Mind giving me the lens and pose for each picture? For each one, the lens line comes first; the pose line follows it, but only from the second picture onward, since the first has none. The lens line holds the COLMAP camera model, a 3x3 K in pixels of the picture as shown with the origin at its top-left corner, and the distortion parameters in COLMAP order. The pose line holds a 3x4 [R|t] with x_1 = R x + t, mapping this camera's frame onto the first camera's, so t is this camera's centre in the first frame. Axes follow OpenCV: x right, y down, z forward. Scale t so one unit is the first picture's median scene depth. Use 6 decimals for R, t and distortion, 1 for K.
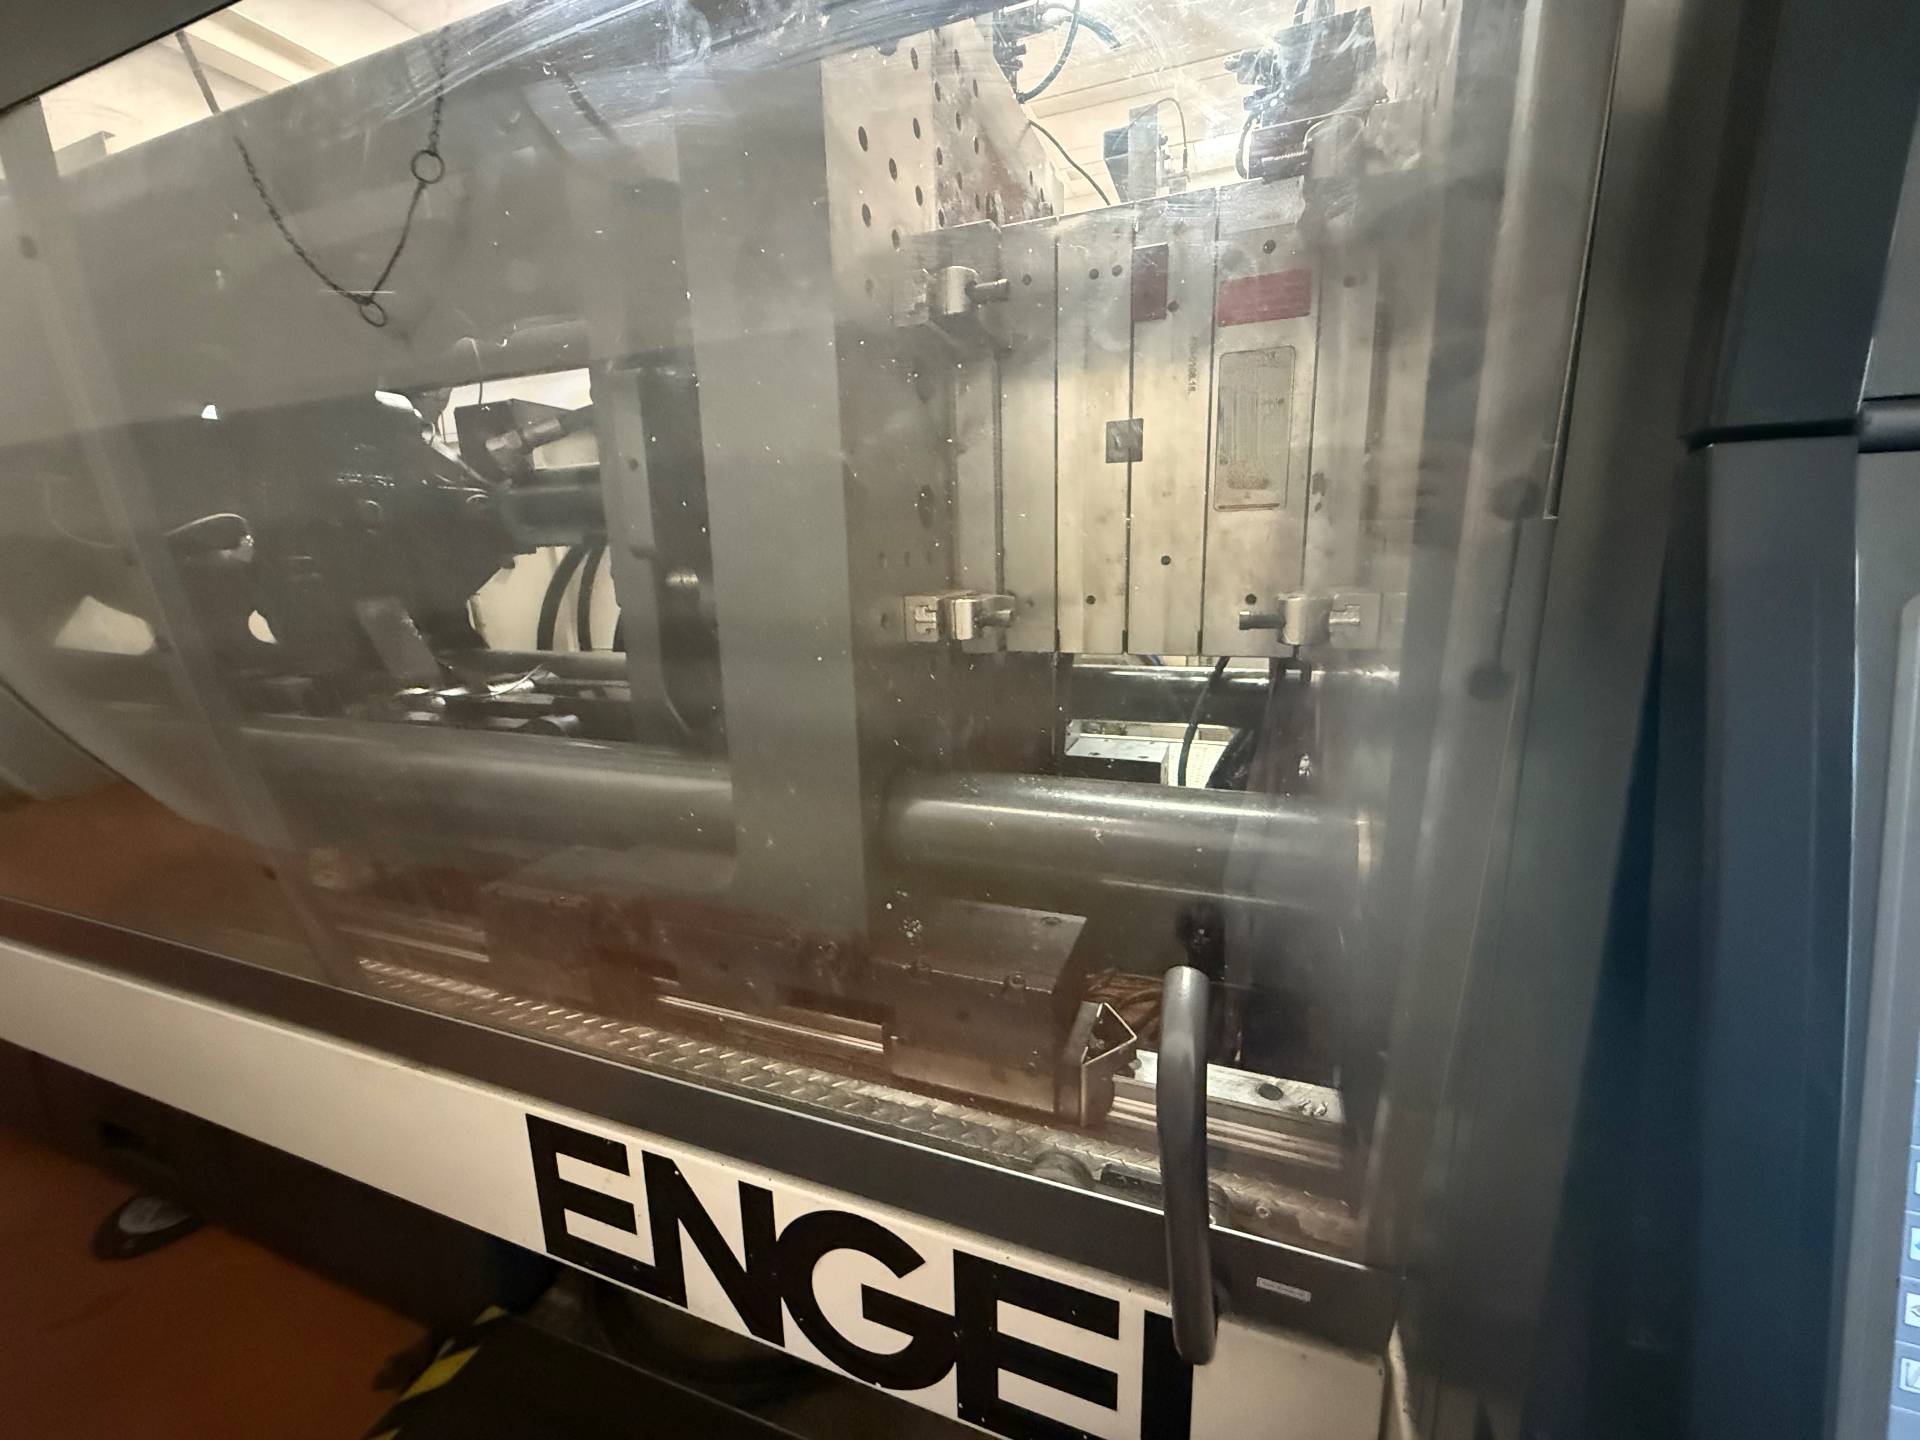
lens RADIAL K [[768.5, 0, 944.9], [0, 768.5, 708.6], [0, 0, 1]] dist [-0.001490, -0.000056]
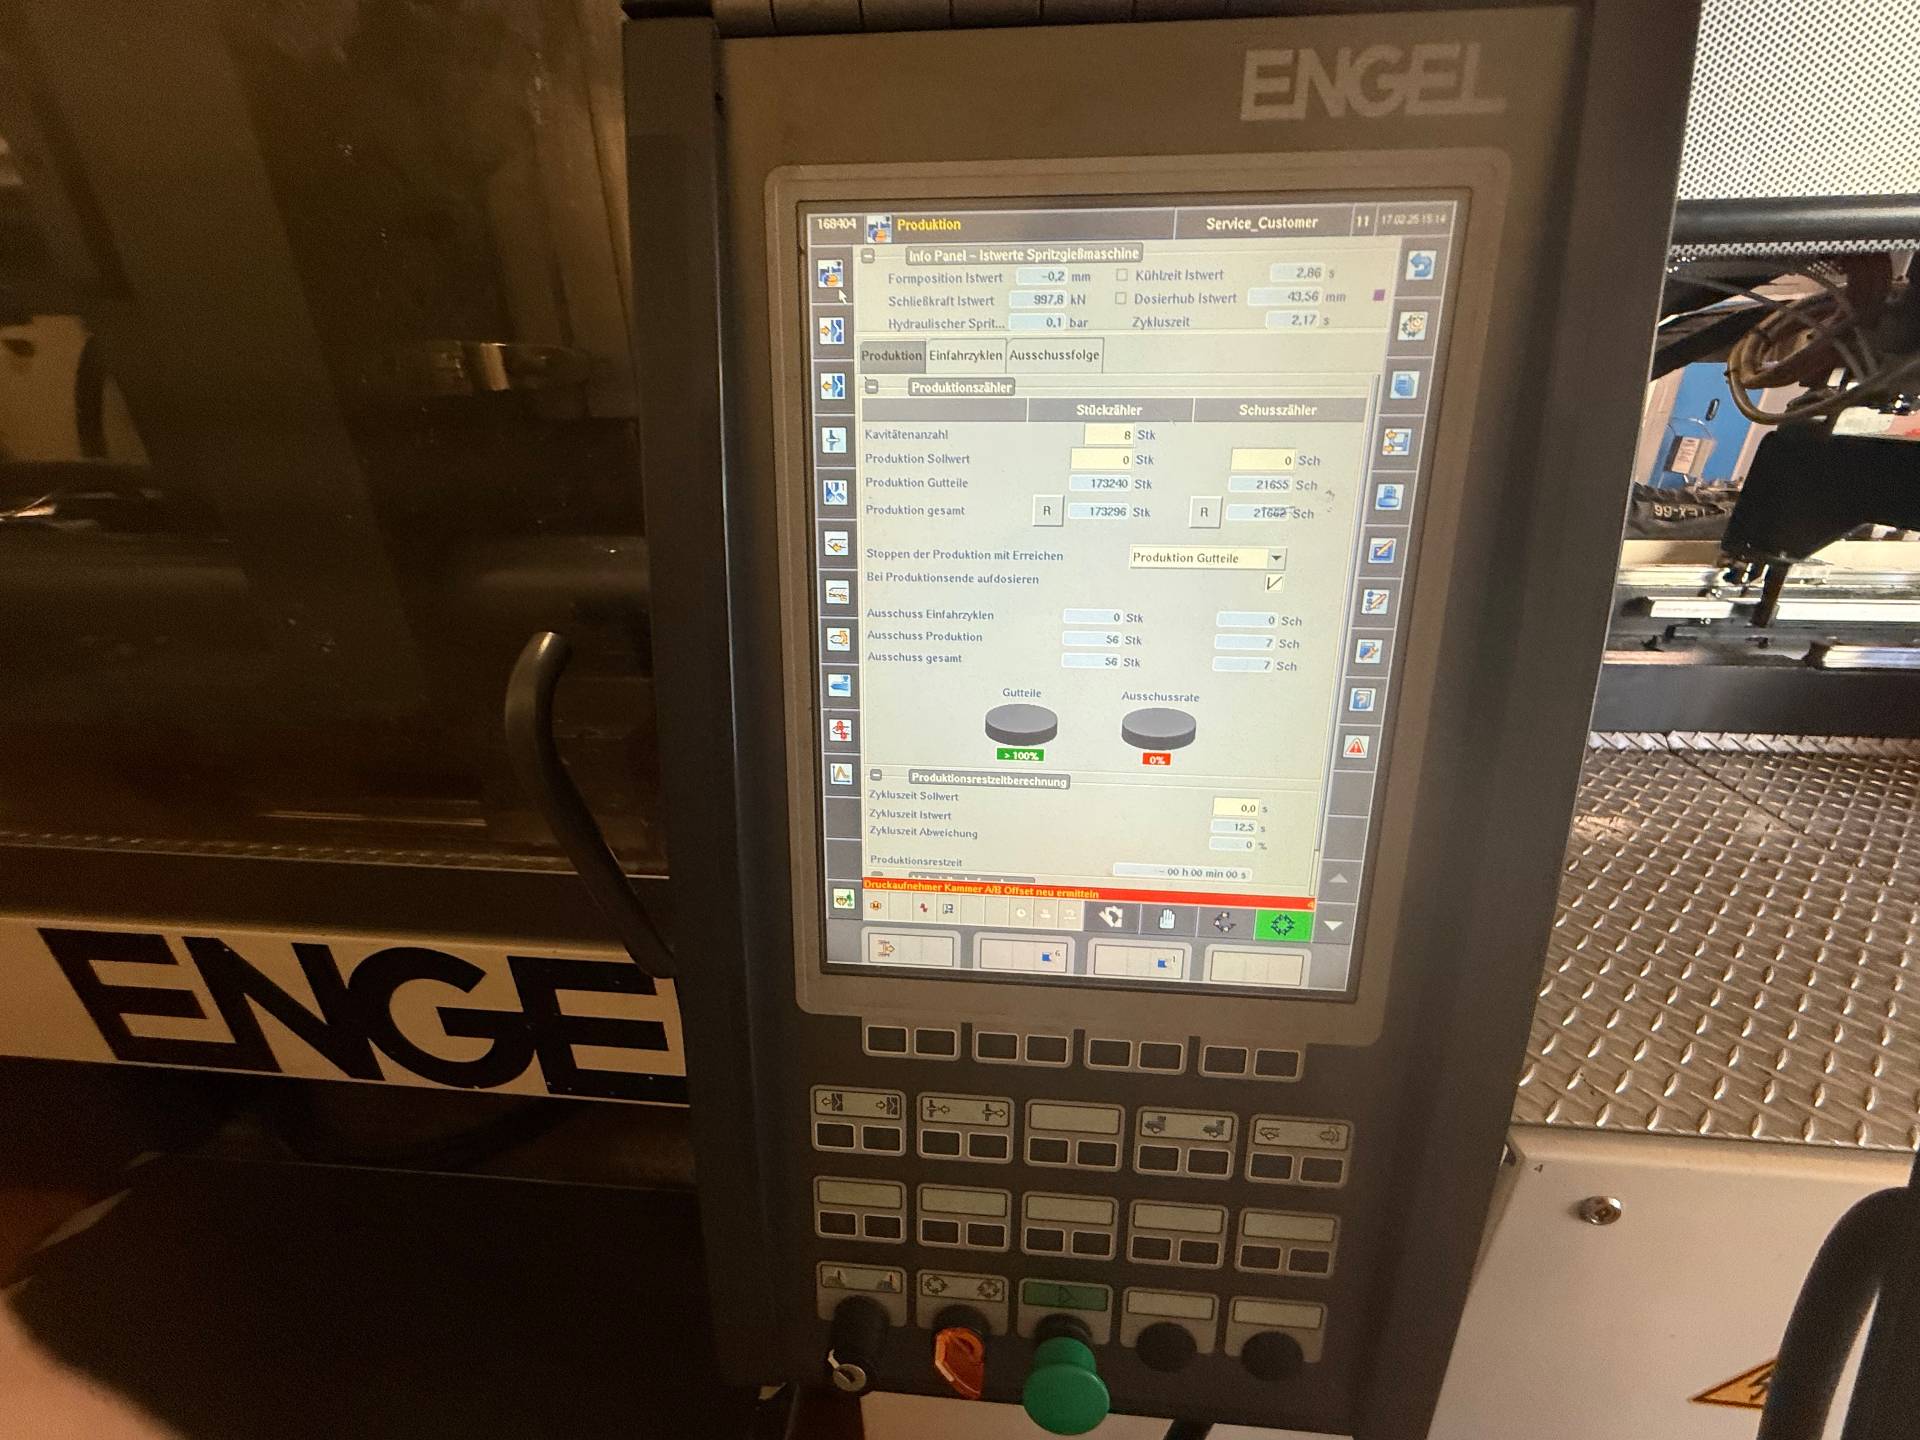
lens RADIAL K [[778.1, 0, 959.5], [0, 778.1, 712.7], [0, 0, 1]] dist [0.001030, 0.000163]
pose [[0.963577, -0.096582, 0.249383, 0.309102], [0.041875, 0.975495, 0.215998, 0.118598], [-0.264133, -0.197688, 0.944009, -0.122208]]
